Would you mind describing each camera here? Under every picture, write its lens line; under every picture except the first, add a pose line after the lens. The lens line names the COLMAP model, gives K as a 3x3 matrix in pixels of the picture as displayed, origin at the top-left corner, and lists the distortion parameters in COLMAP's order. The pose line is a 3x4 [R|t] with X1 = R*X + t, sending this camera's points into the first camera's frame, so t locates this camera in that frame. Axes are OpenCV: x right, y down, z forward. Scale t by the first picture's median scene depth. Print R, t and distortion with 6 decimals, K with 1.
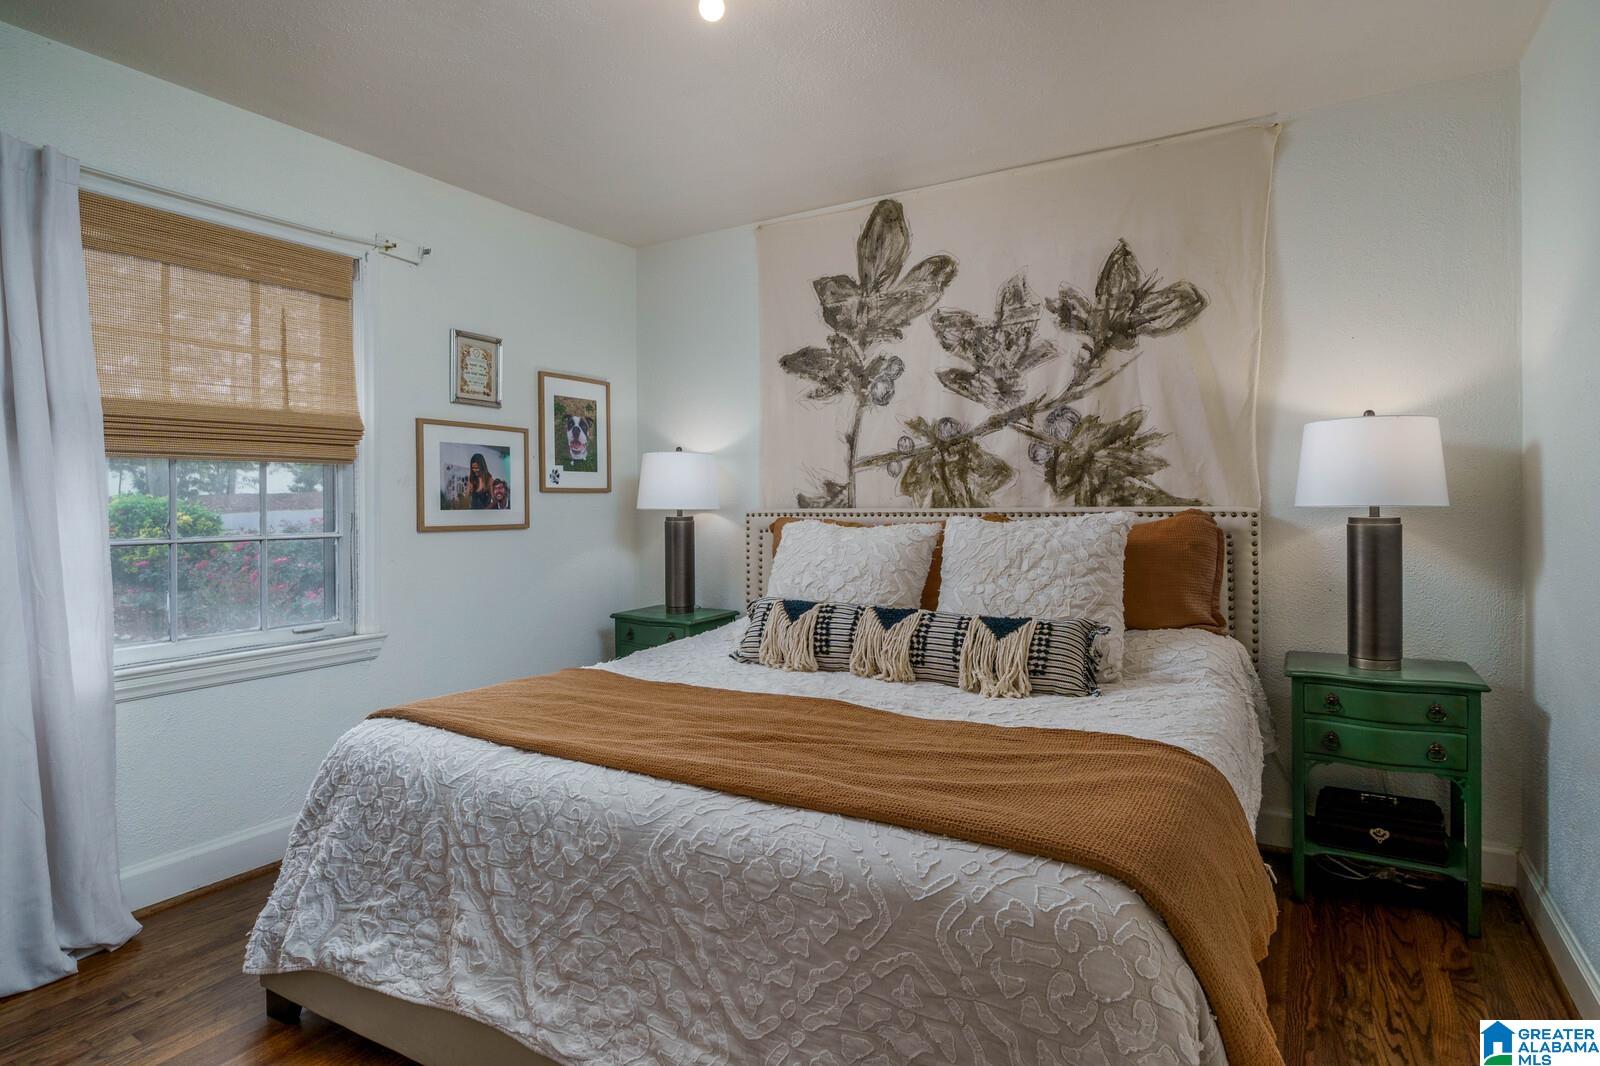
lens RADIAL K [[859.4, 0, 800.7], [0, 859.4, 501.1], [0, 0, 1]] dist [-0.001492, -0.000458]
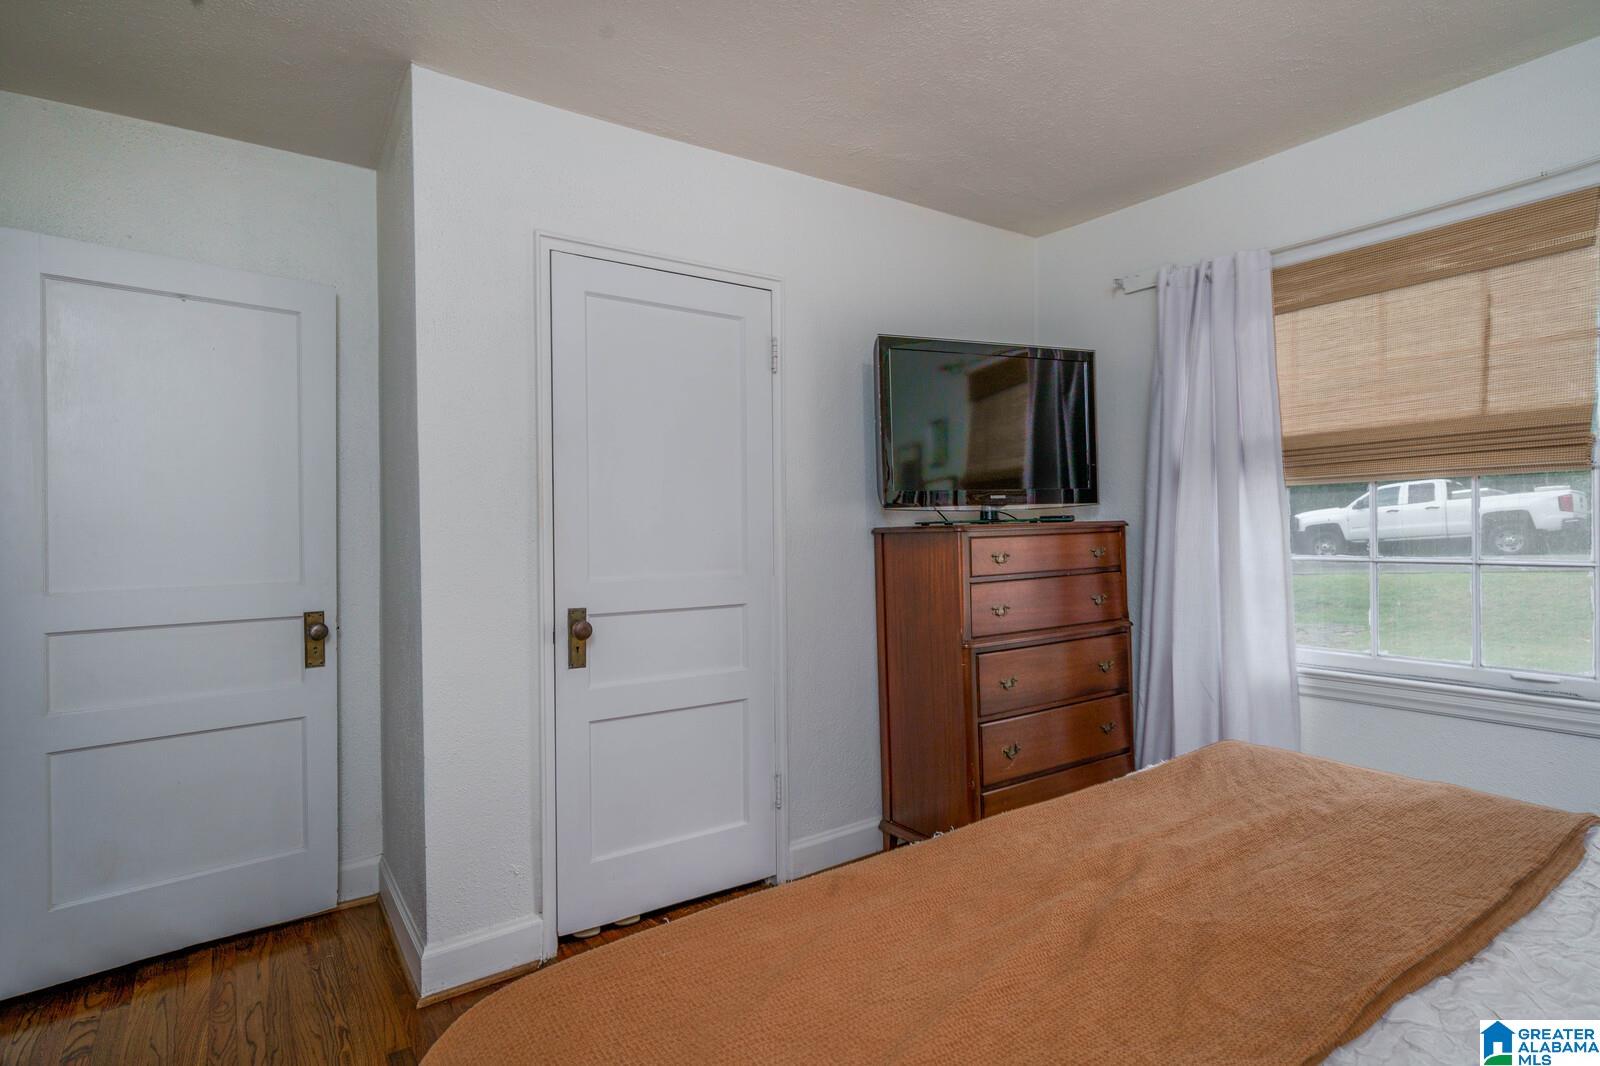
lens RADIAL K [[804.8, 0, 800.0], [0, 804.8, 533.0], [0, 0, 1]] dist [0.000495, 0.000300]
pose [[-0.412616, 0.010094, -0.910849, 0.482286], [0.011310, 0.999918, 0.005958, -0.000170], [0.910835, -0.007844, -0.412697, 0.830785]]
